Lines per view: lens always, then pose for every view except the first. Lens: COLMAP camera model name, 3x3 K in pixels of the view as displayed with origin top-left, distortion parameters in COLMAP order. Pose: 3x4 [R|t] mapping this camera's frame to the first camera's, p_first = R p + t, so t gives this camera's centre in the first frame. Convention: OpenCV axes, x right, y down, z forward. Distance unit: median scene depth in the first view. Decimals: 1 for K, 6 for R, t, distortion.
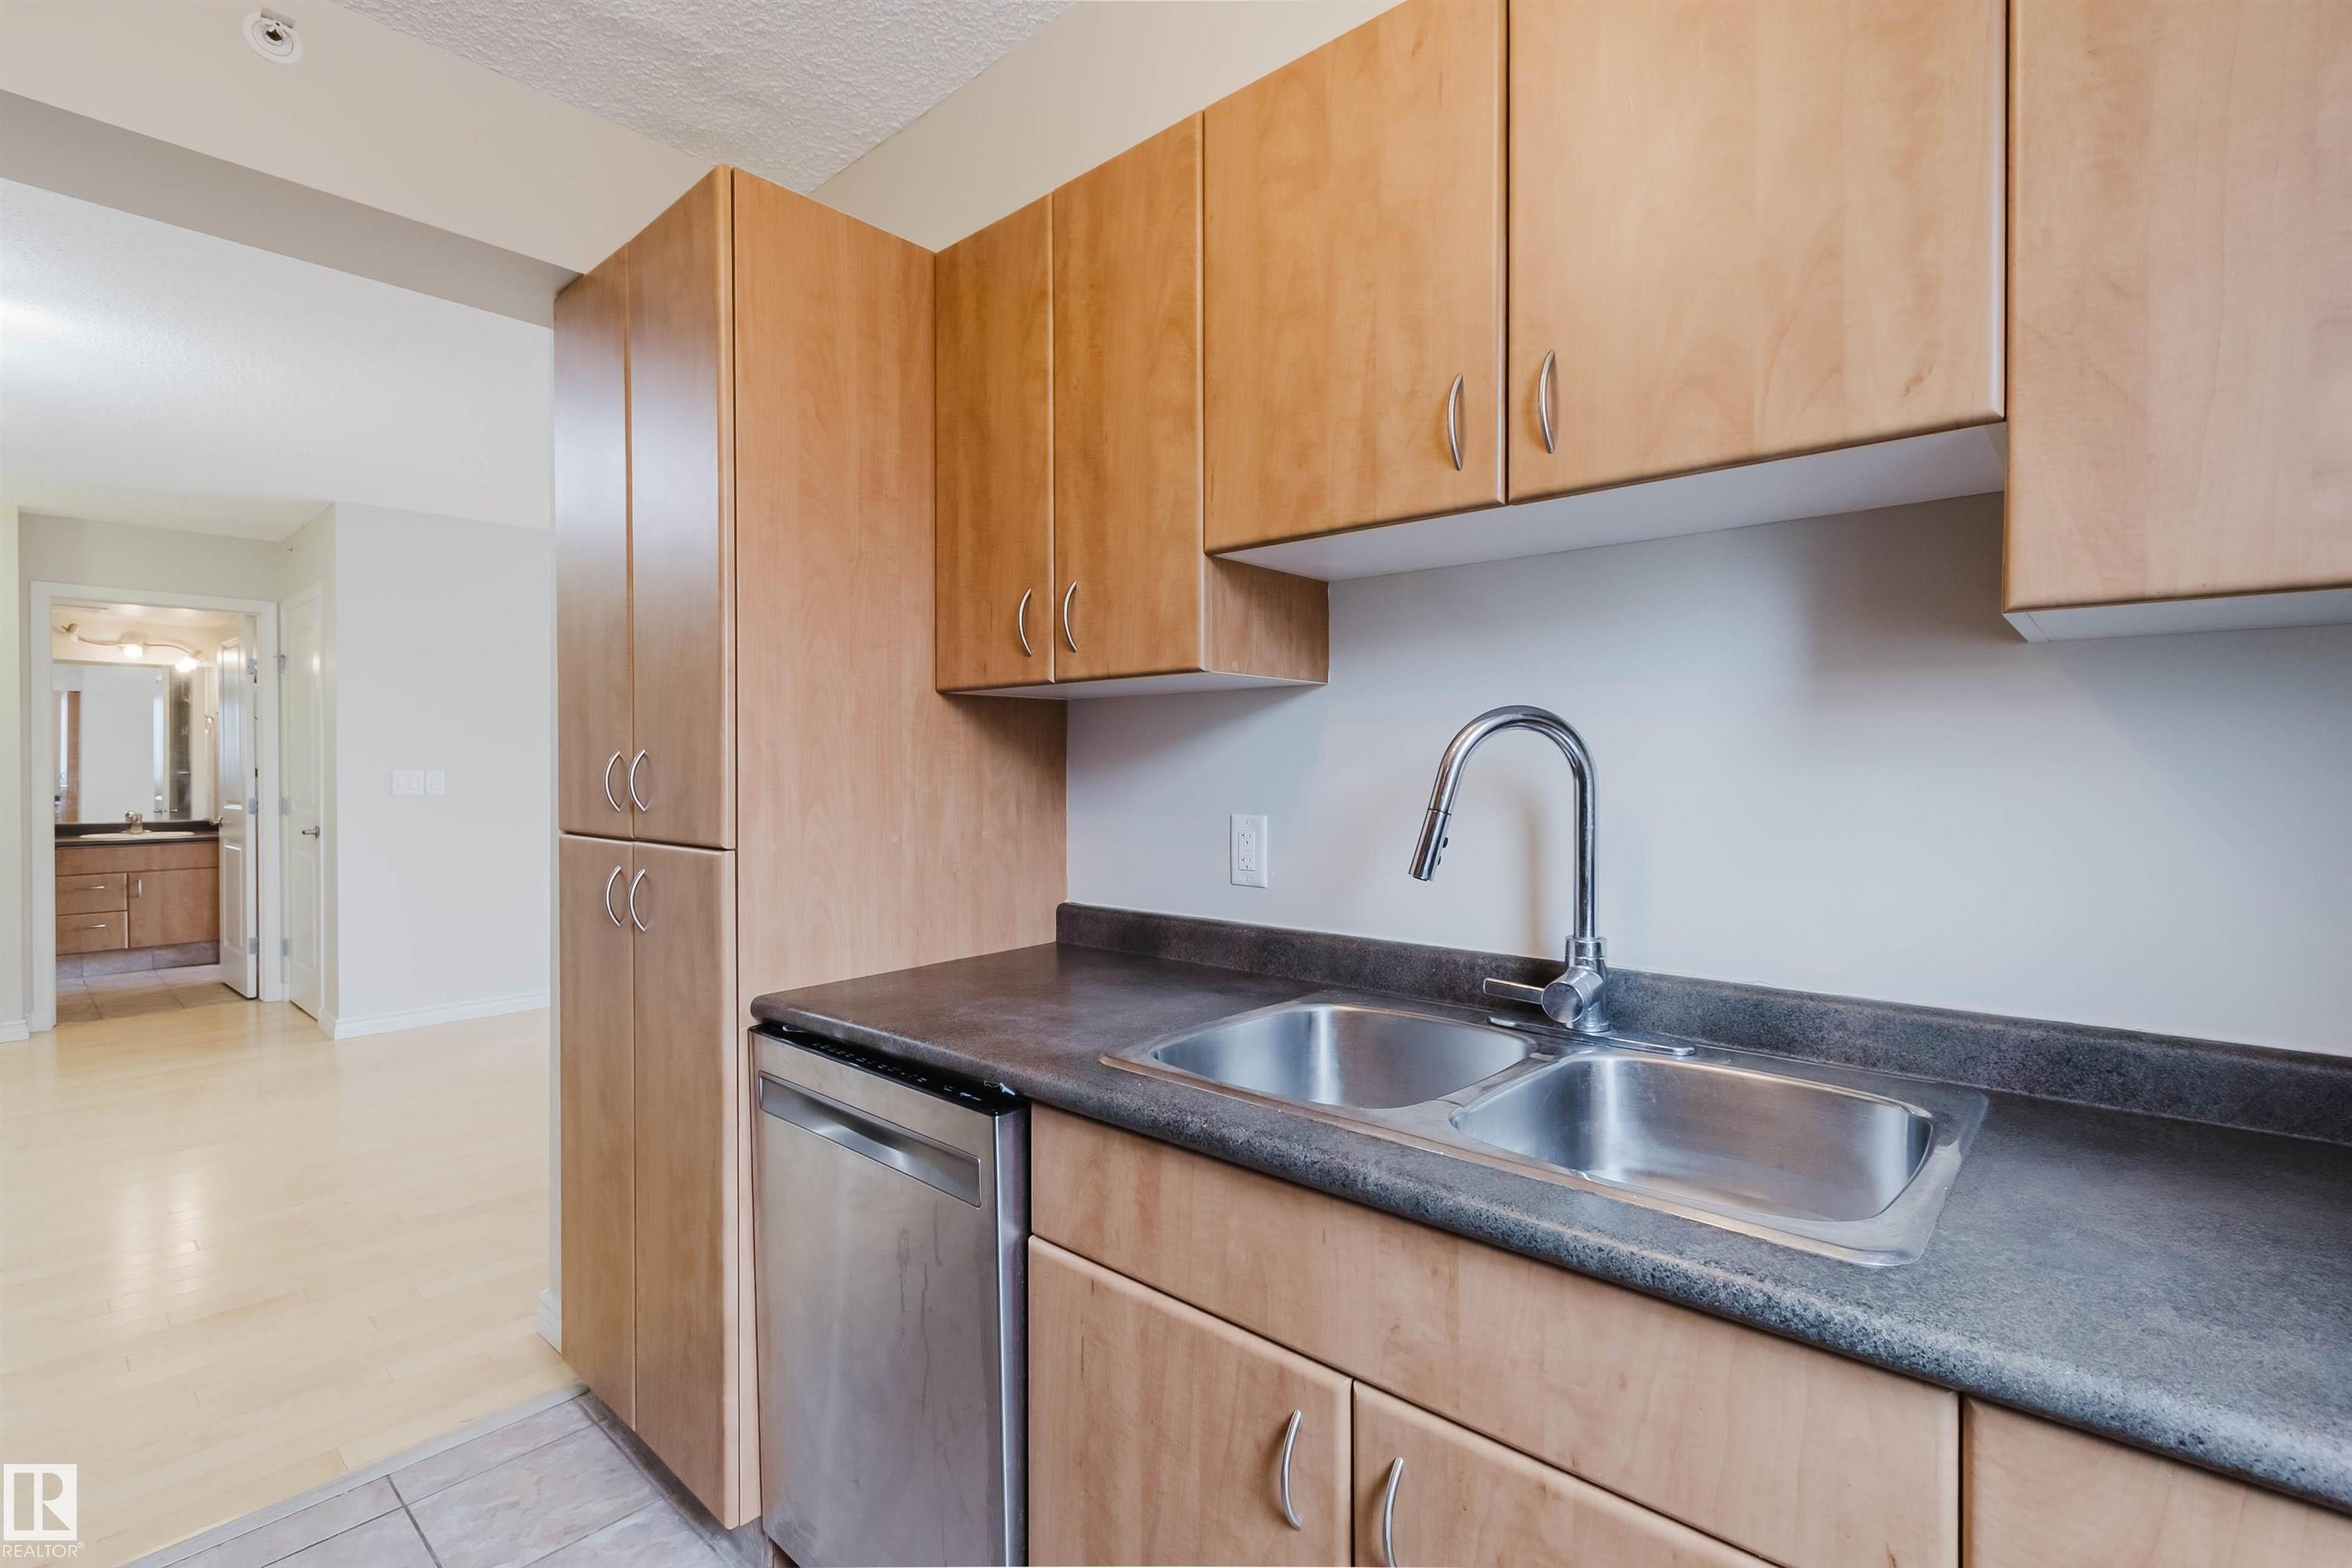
lens RADIAL K [[1064.6, 0, 1171.0], [0, 1064.6, 776.3], [0, 0, 1]] dist [-0.005663, -0.000094]
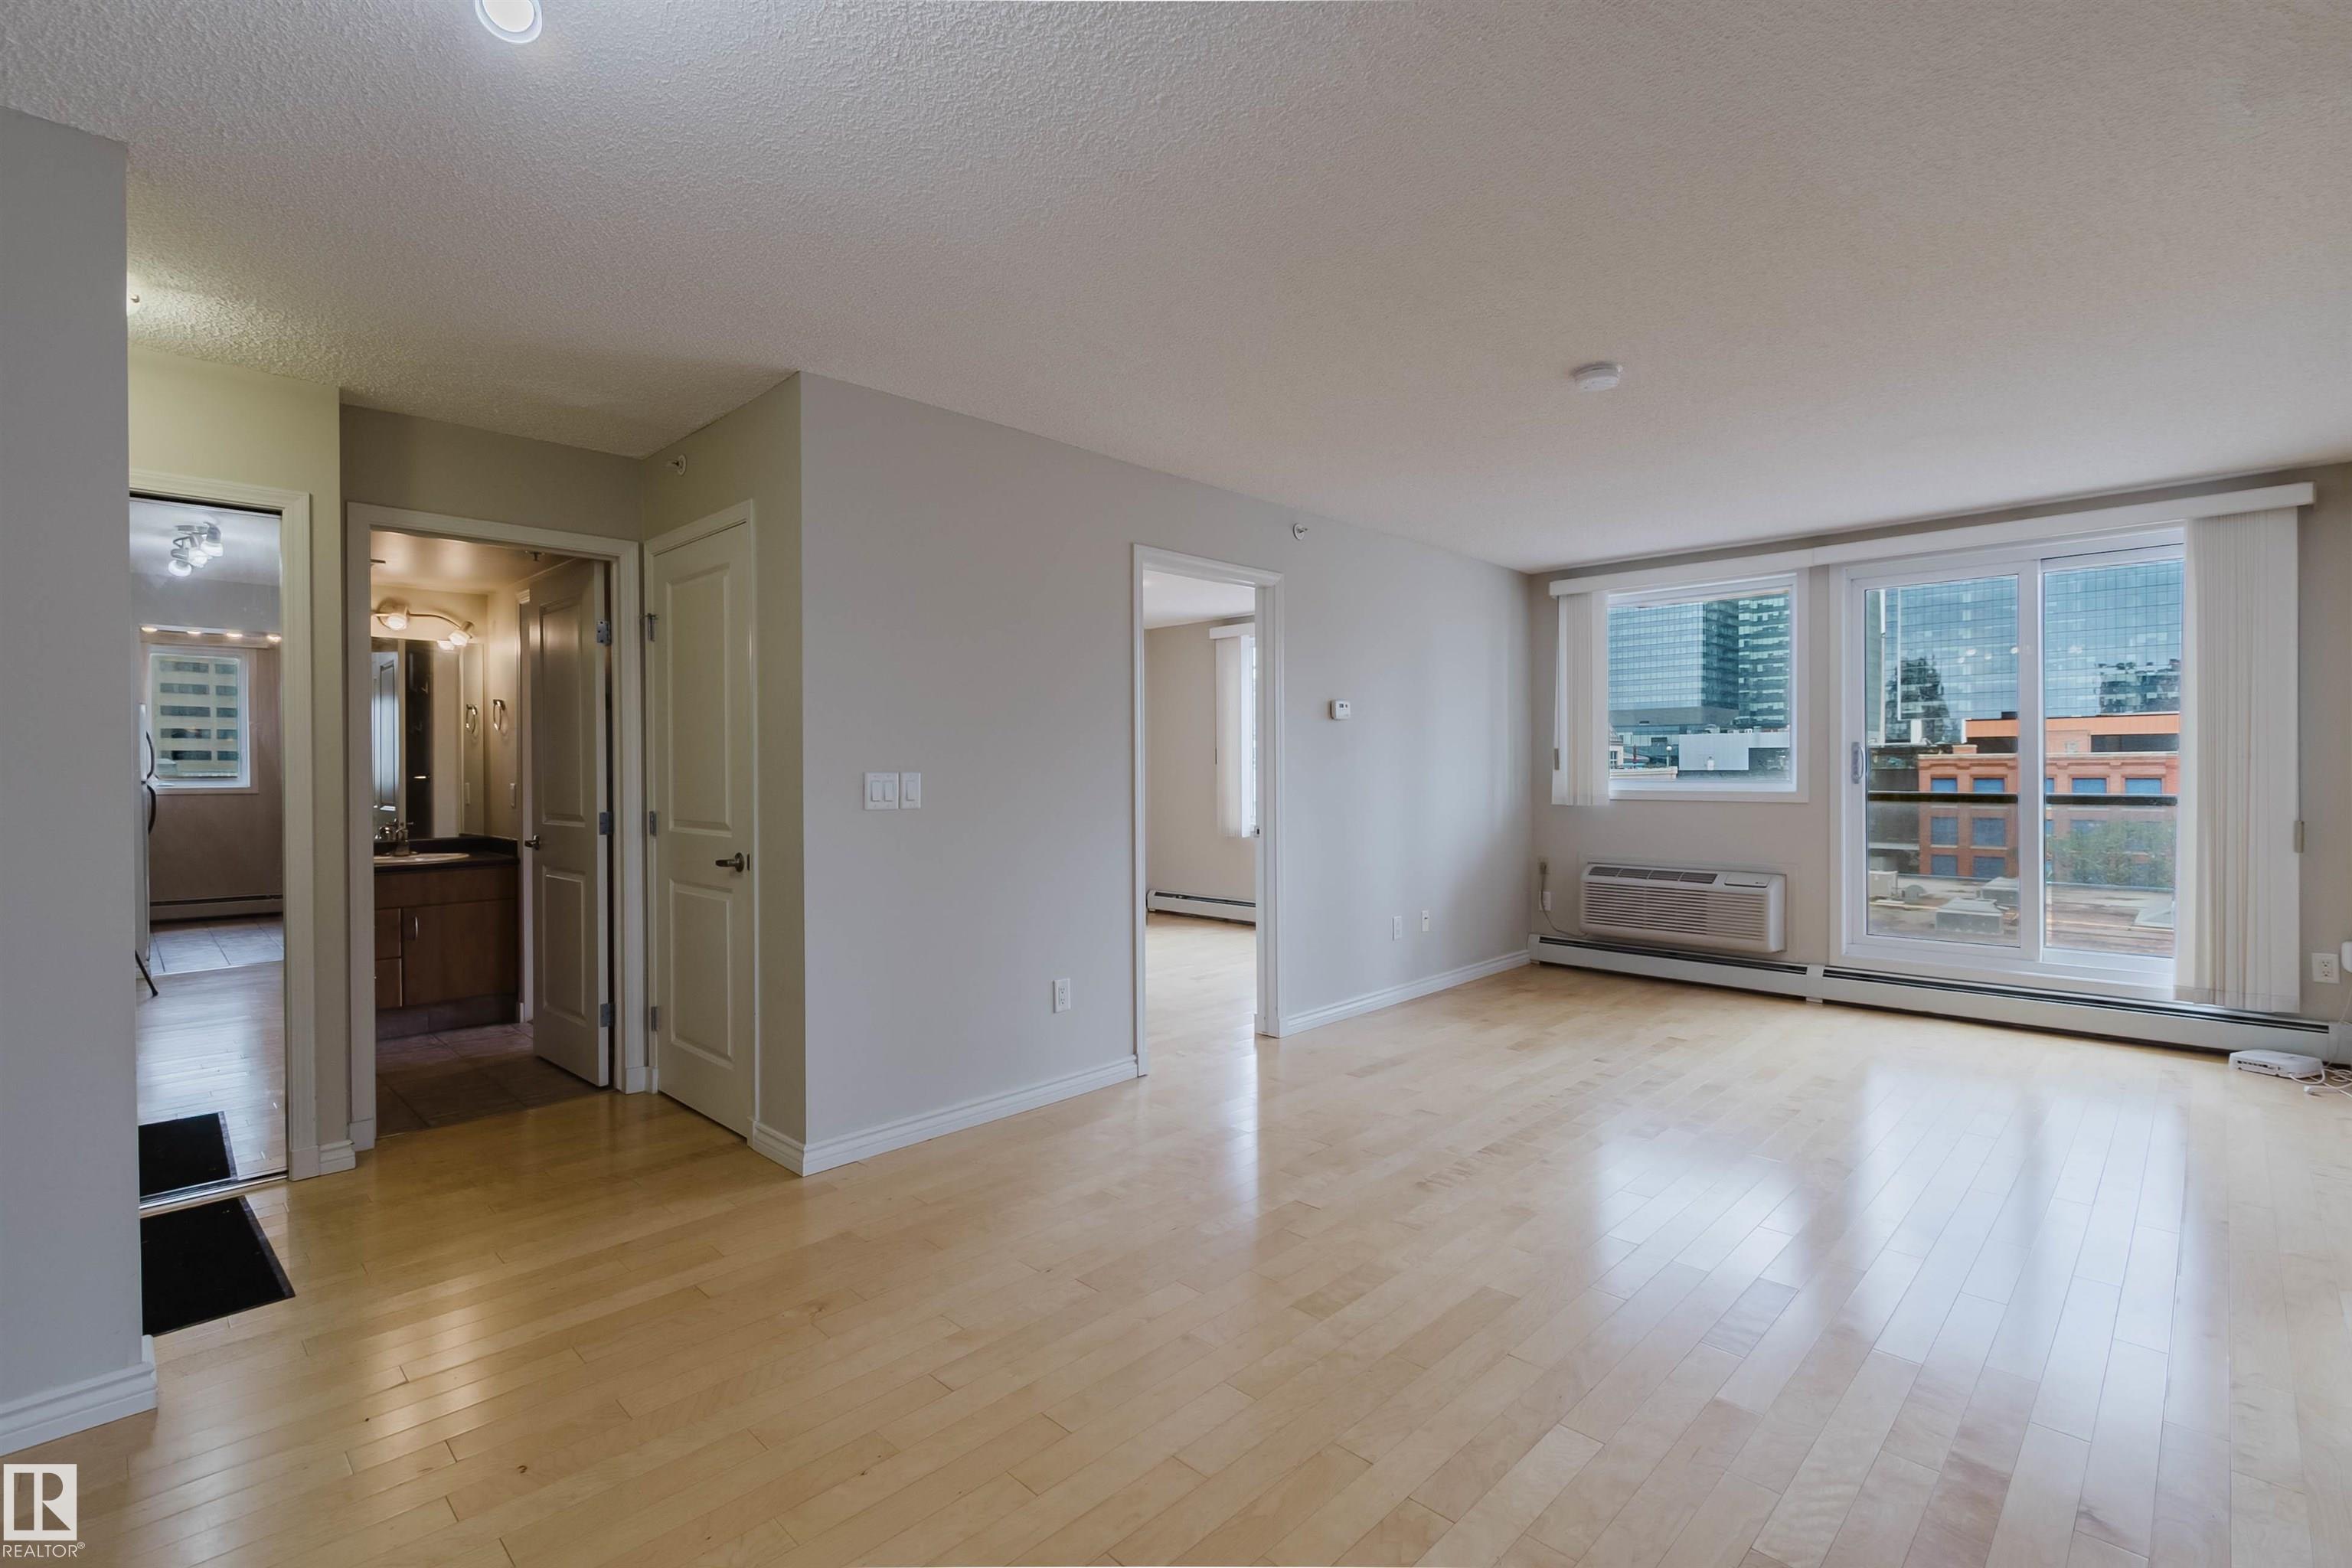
lens RADIAL K [[1064.6, 0, 1171.0], [0, 1064.6, 776.3], [0, 0, 1]] dist [-0.005663, -0.000094]
pose [[0.999038, -0.002609, -0.043768, -0.447339], [0.002494, 0.999993, -0.002661, -0.001120], [0.043775, 0.002549, 0.999038, 0.289055]]
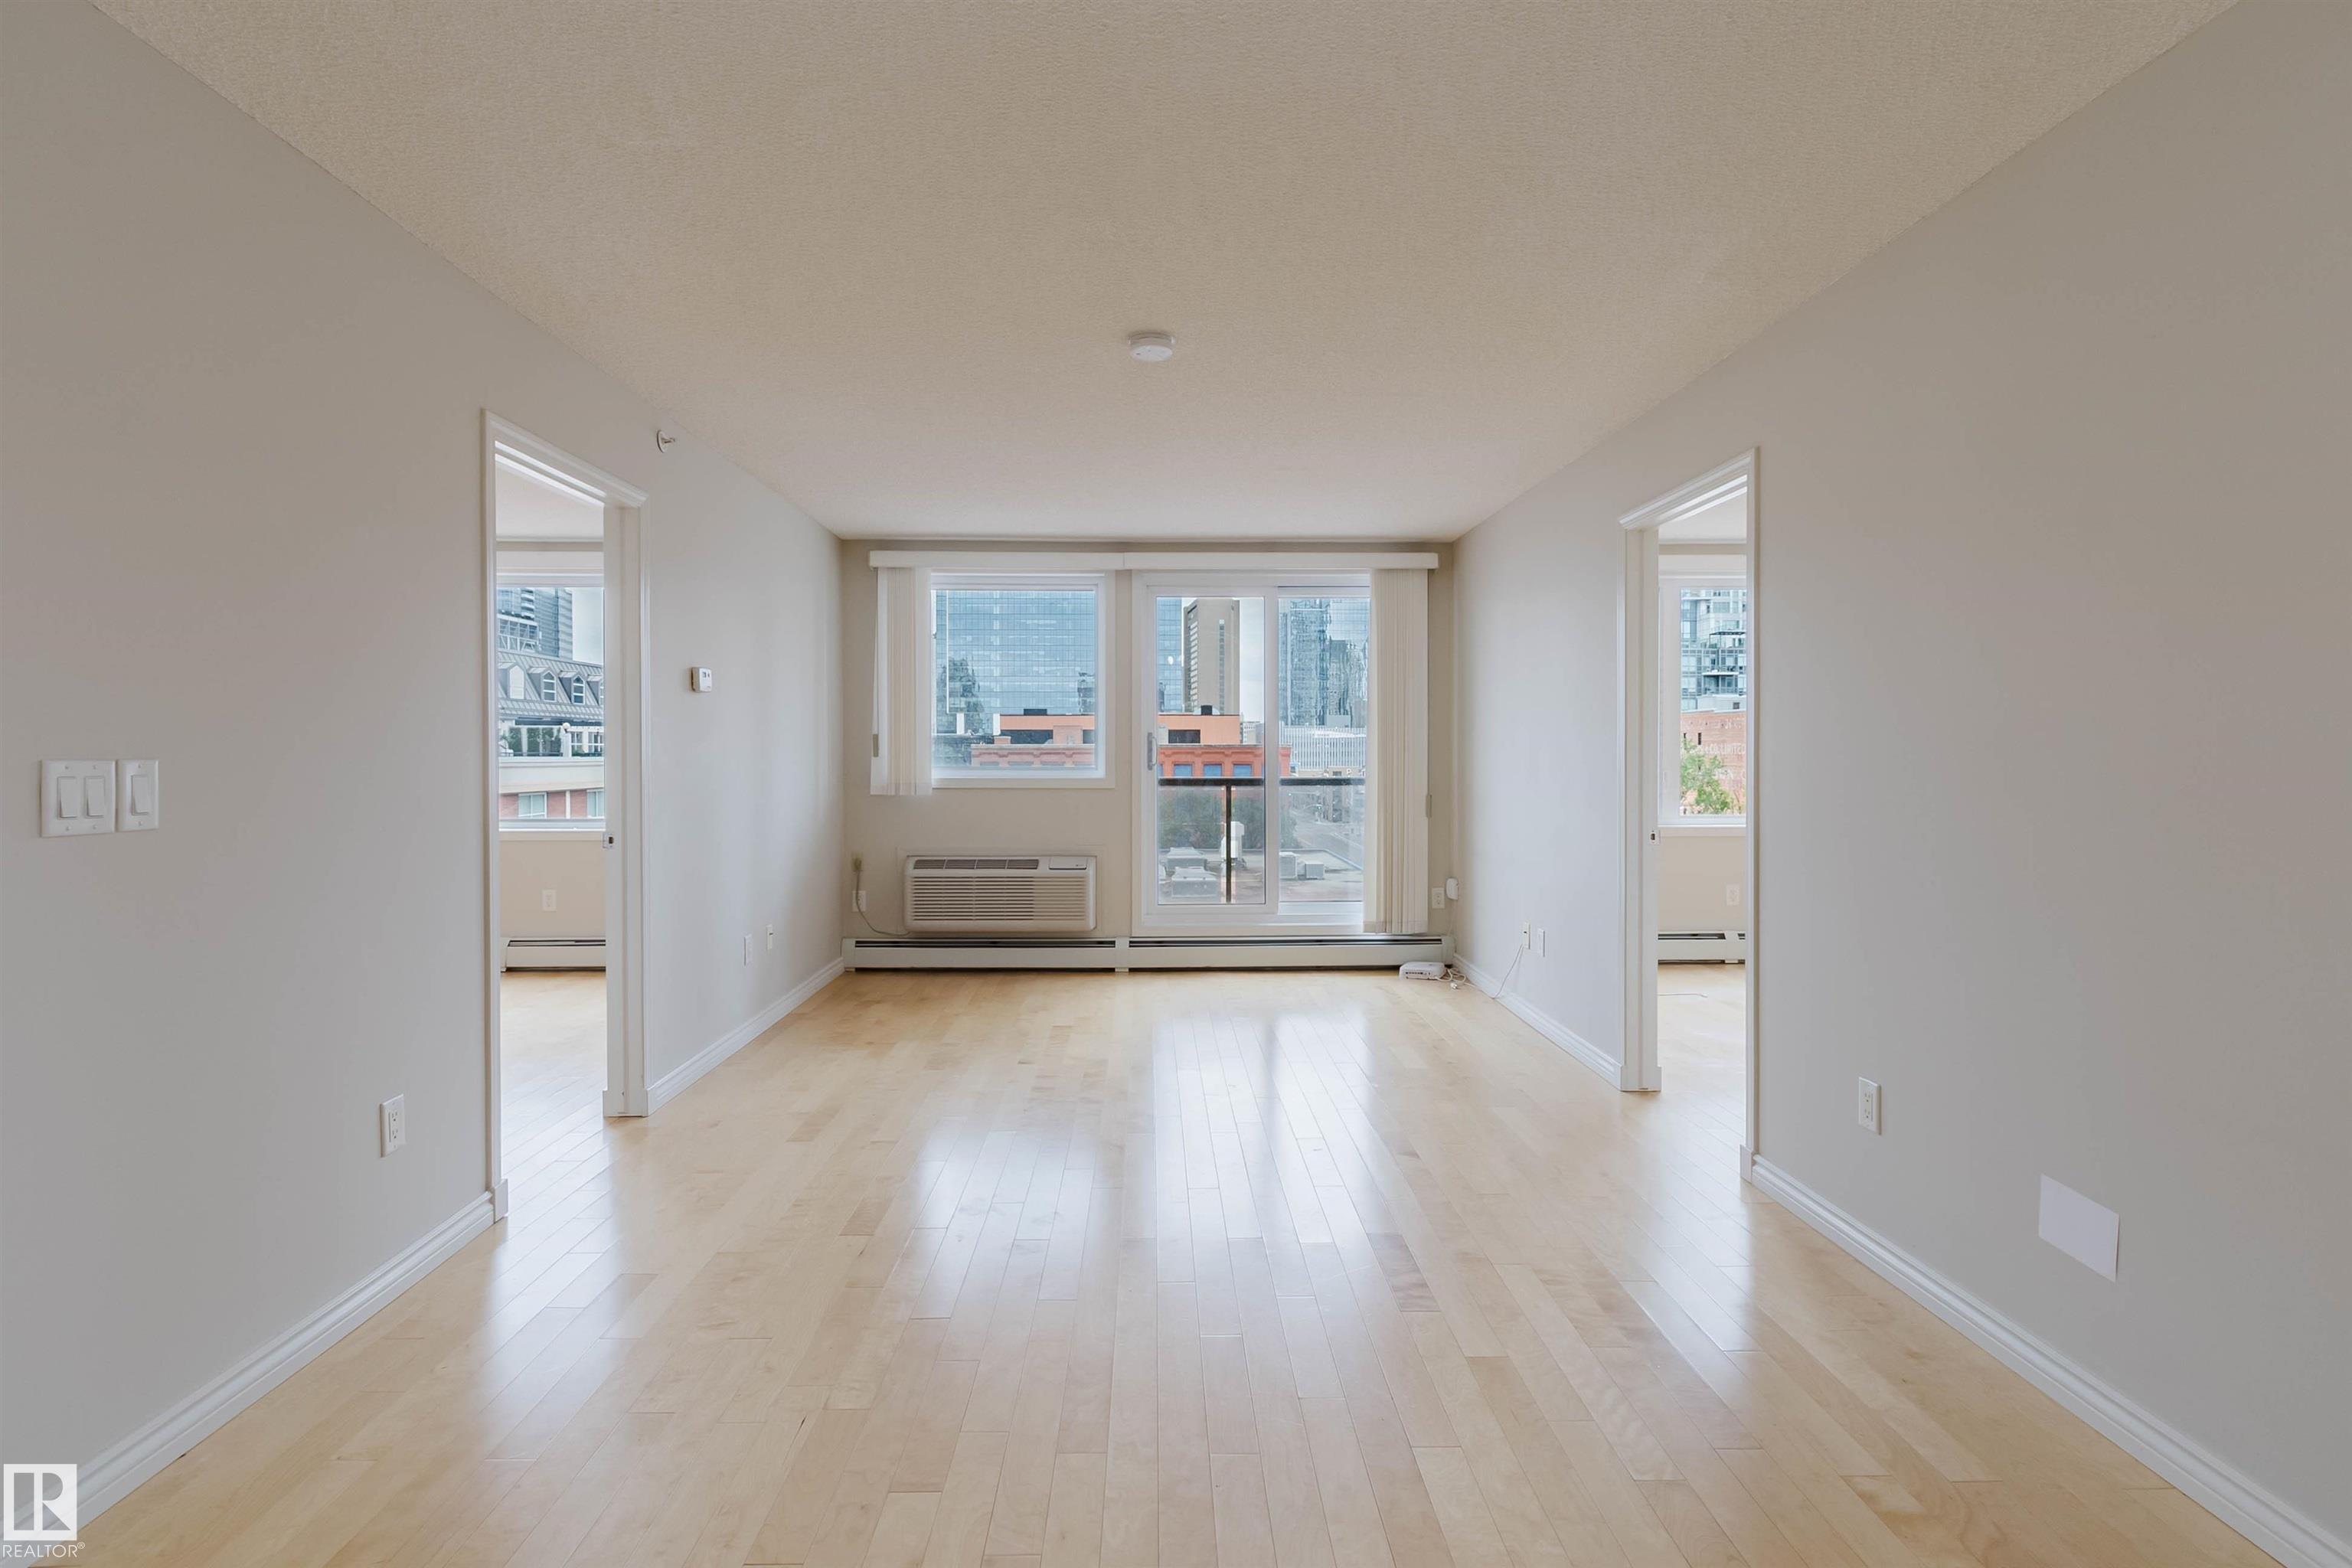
lens RADIAL K [[1120.6, 0, 1172.1], [0, 1120.6, 773.3], [0, 0, 1]] dist [-0.004118, -0.000048]
pose [[0.724929, -0.010617, 0.688742, -0.624608], [0.005647, 0.999939, 0.009471, -0.002796], [-0.688800, -0.002977, 0.724945, 0.440047]]
